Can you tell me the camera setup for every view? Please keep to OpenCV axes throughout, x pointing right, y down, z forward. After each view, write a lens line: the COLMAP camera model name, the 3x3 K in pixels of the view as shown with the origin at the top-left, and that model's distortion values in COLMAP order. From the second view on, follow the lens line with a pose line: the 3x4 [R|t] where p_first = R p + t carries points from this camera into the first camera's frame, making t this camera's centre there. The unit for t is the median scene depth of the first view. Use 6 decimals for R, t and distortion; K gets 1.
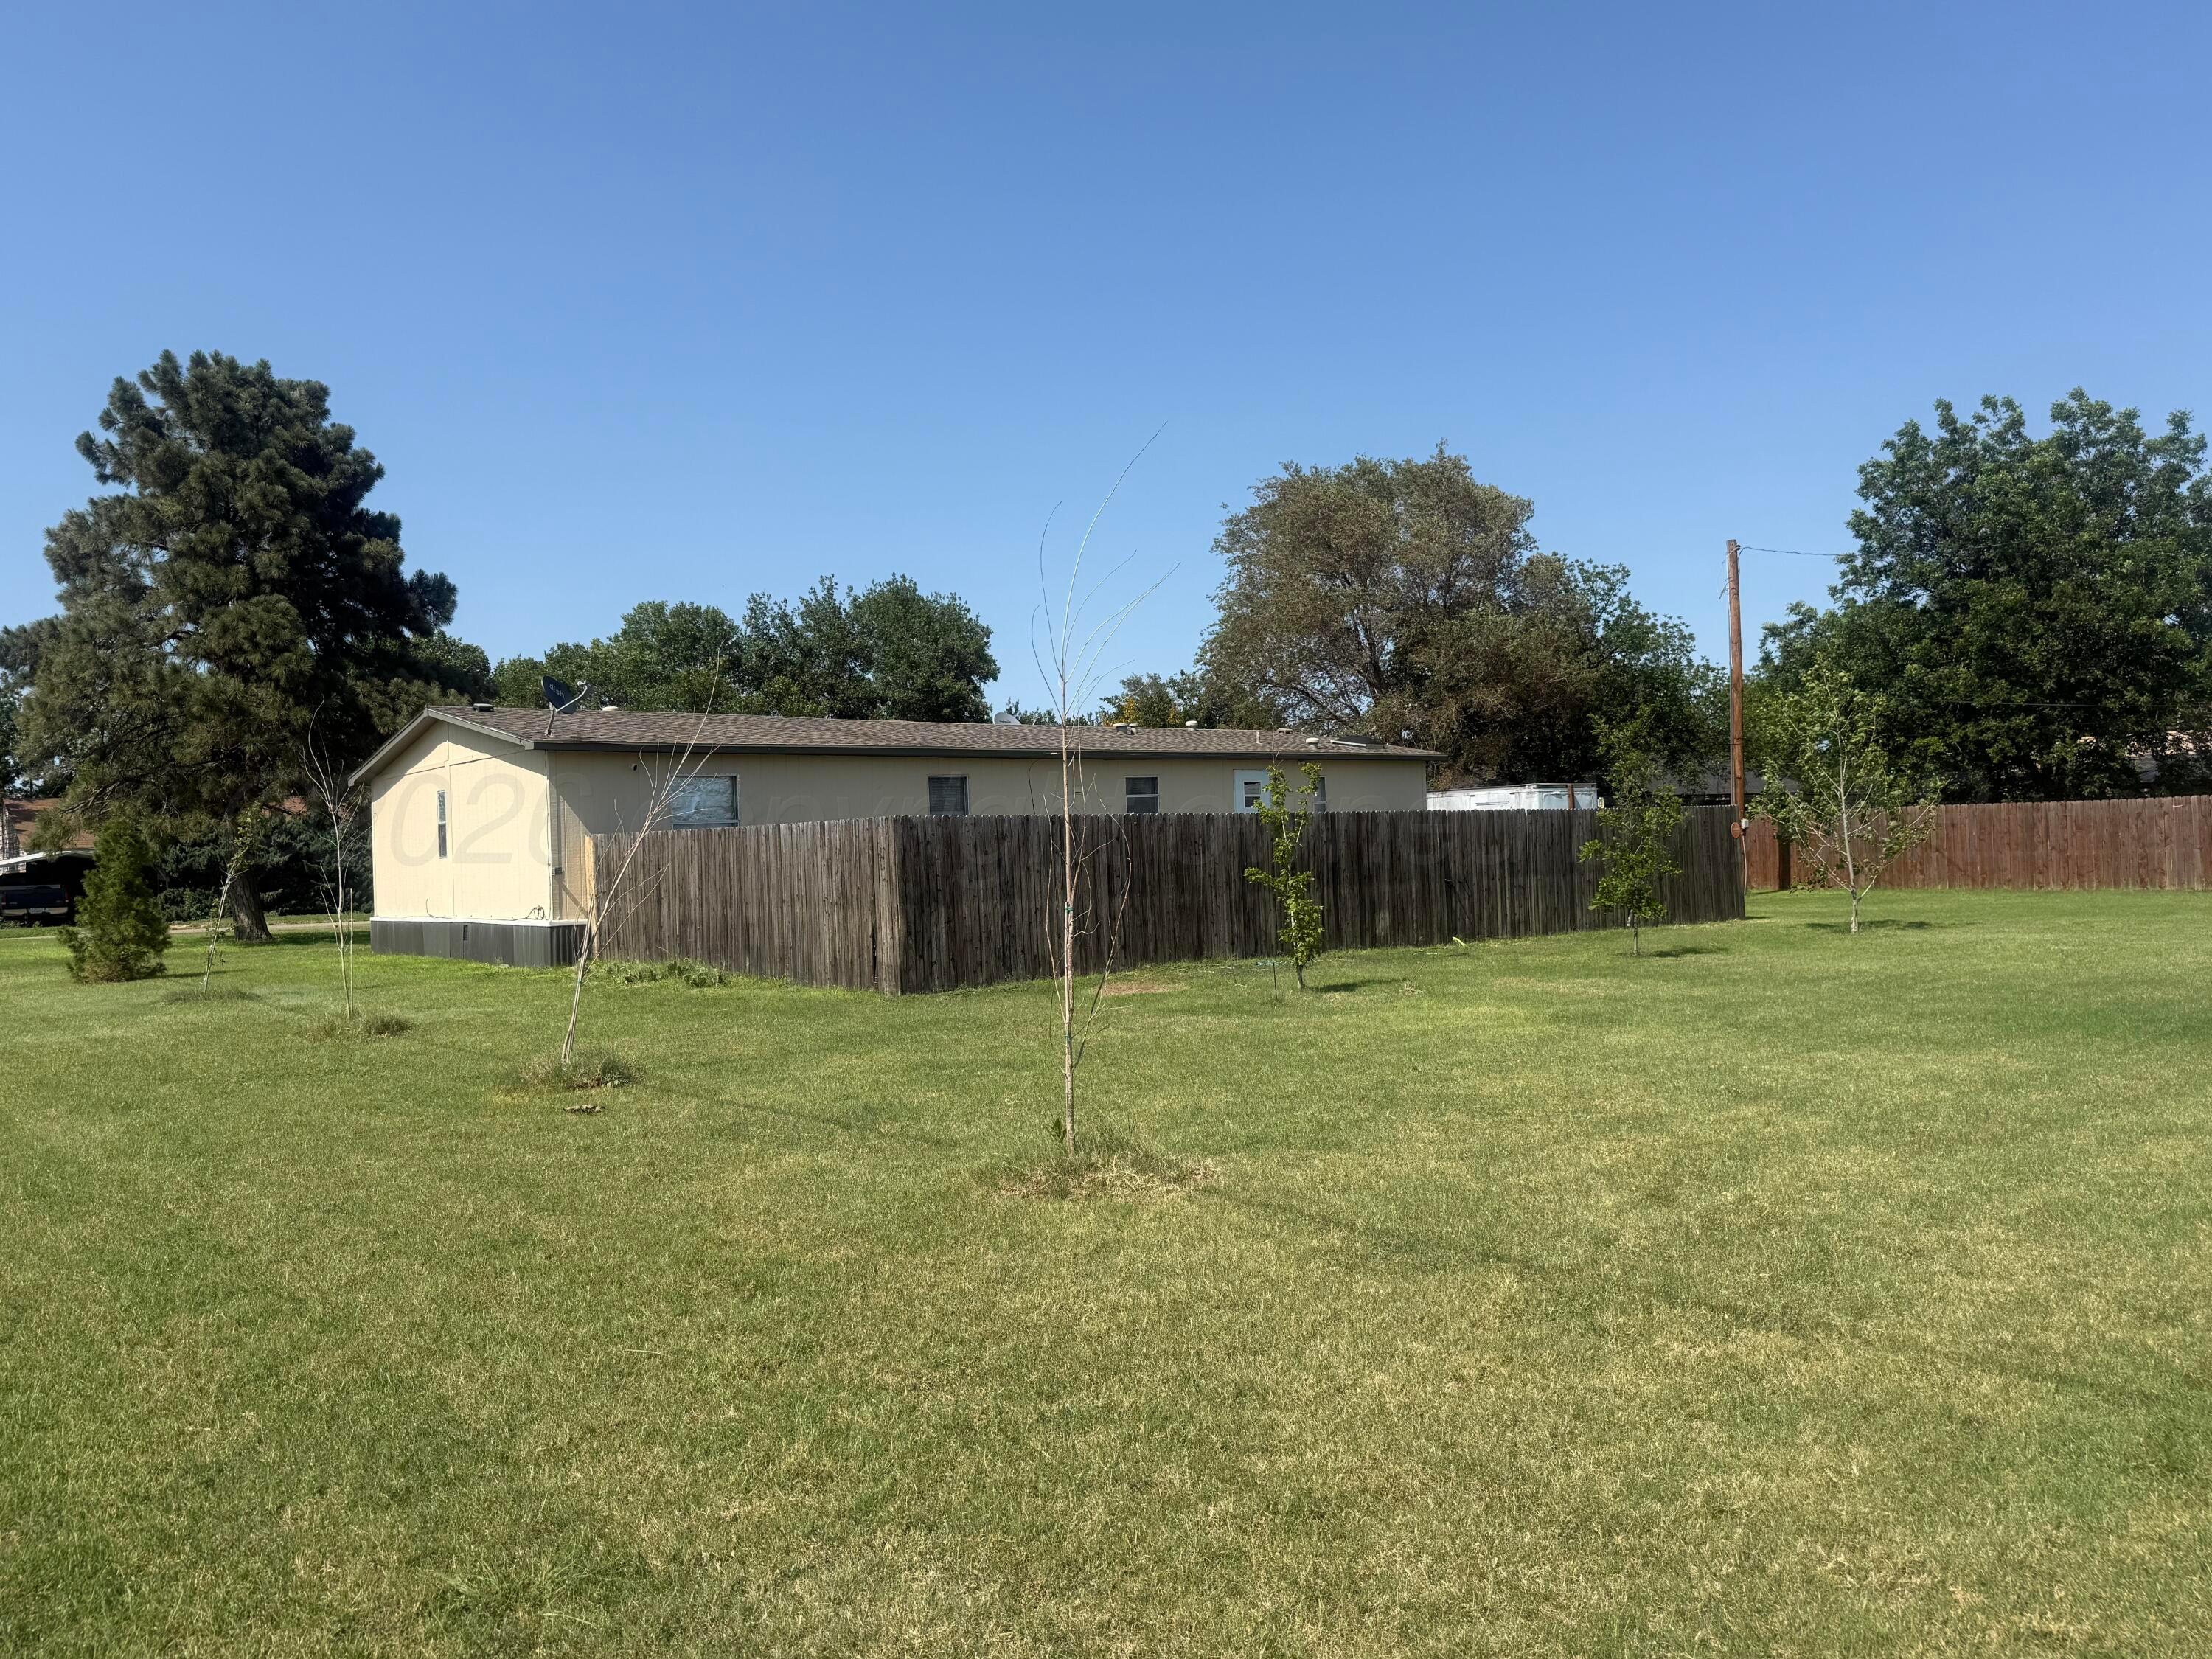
lens RADIAL K [[1620.1, 0, 1111.0], [0, 1620.1, 833.8], [0, 0, 1]] dist [0.050039, -0.068569]
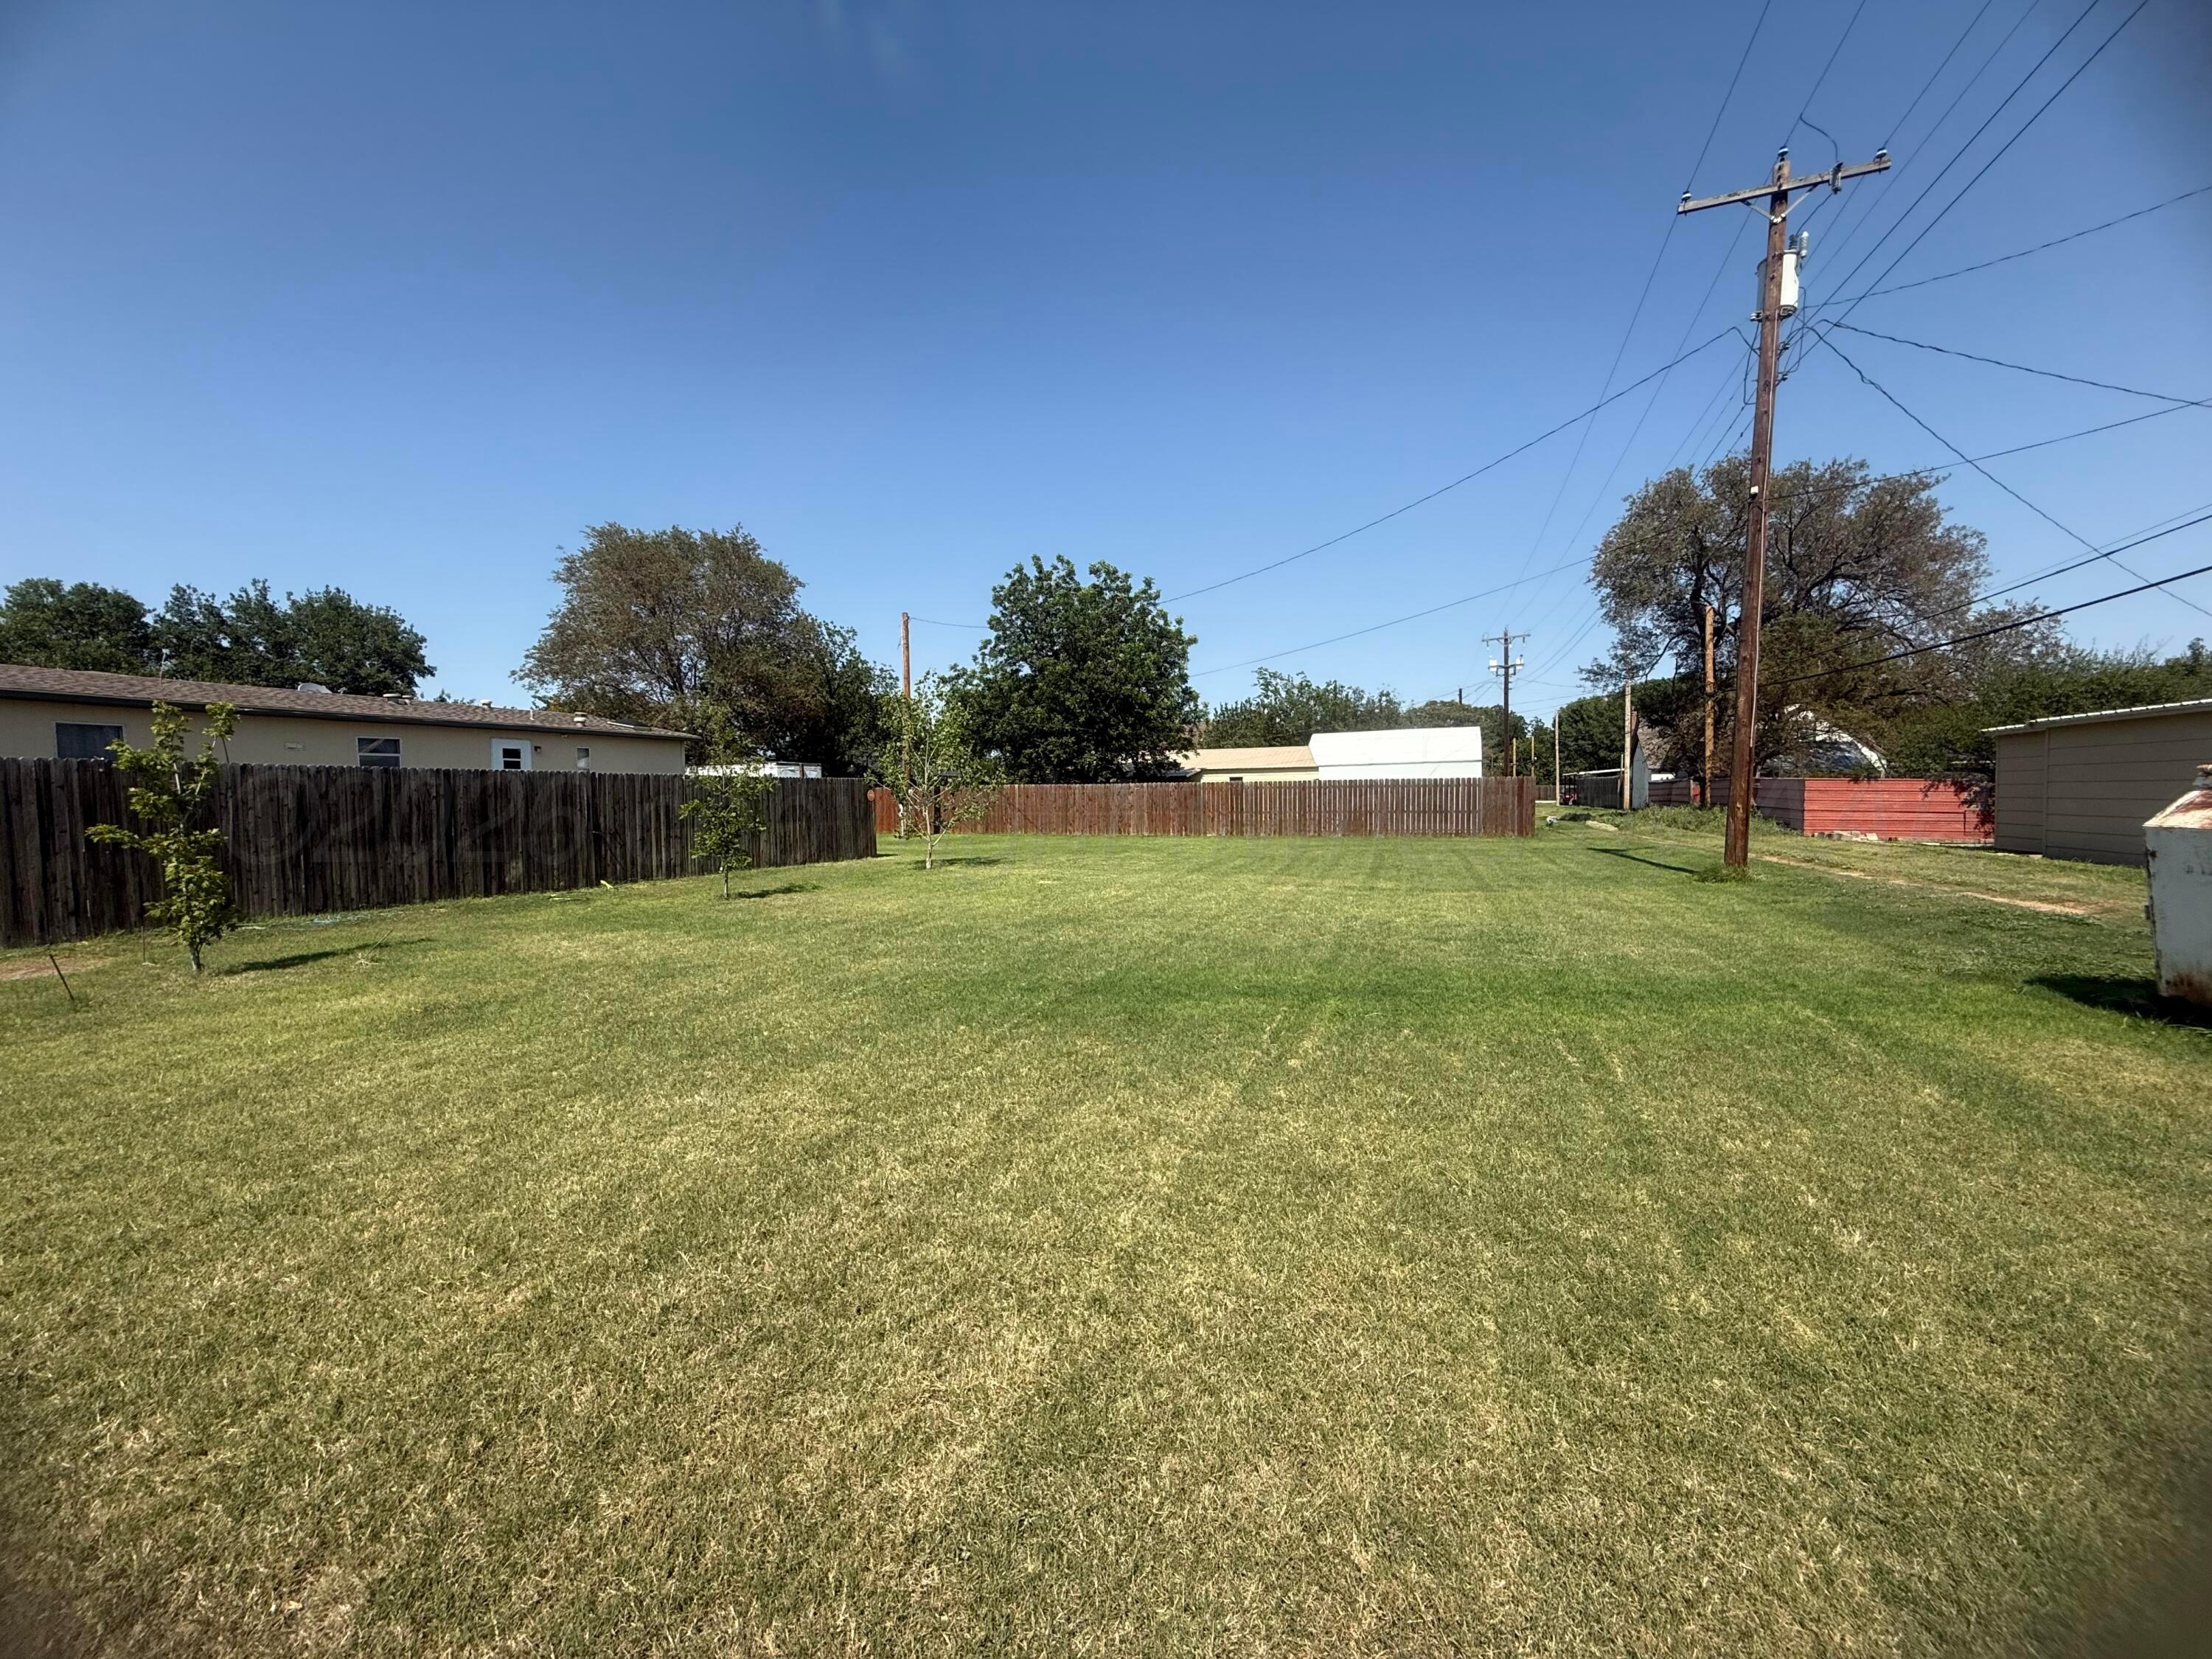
lens RADIAL K [[865.4, 0, 1098.1], [0, 865.4, 836.0], [0, 0, 1]] dist [-0.003397, 0.000087]
pose [[0.872503, 0.000287, 0.488608, 0.116339], [-0.022262, 0.998985, 0.039166, -0.000674], [-0.488101, -0.045050, 0.871624, 0.146588]]
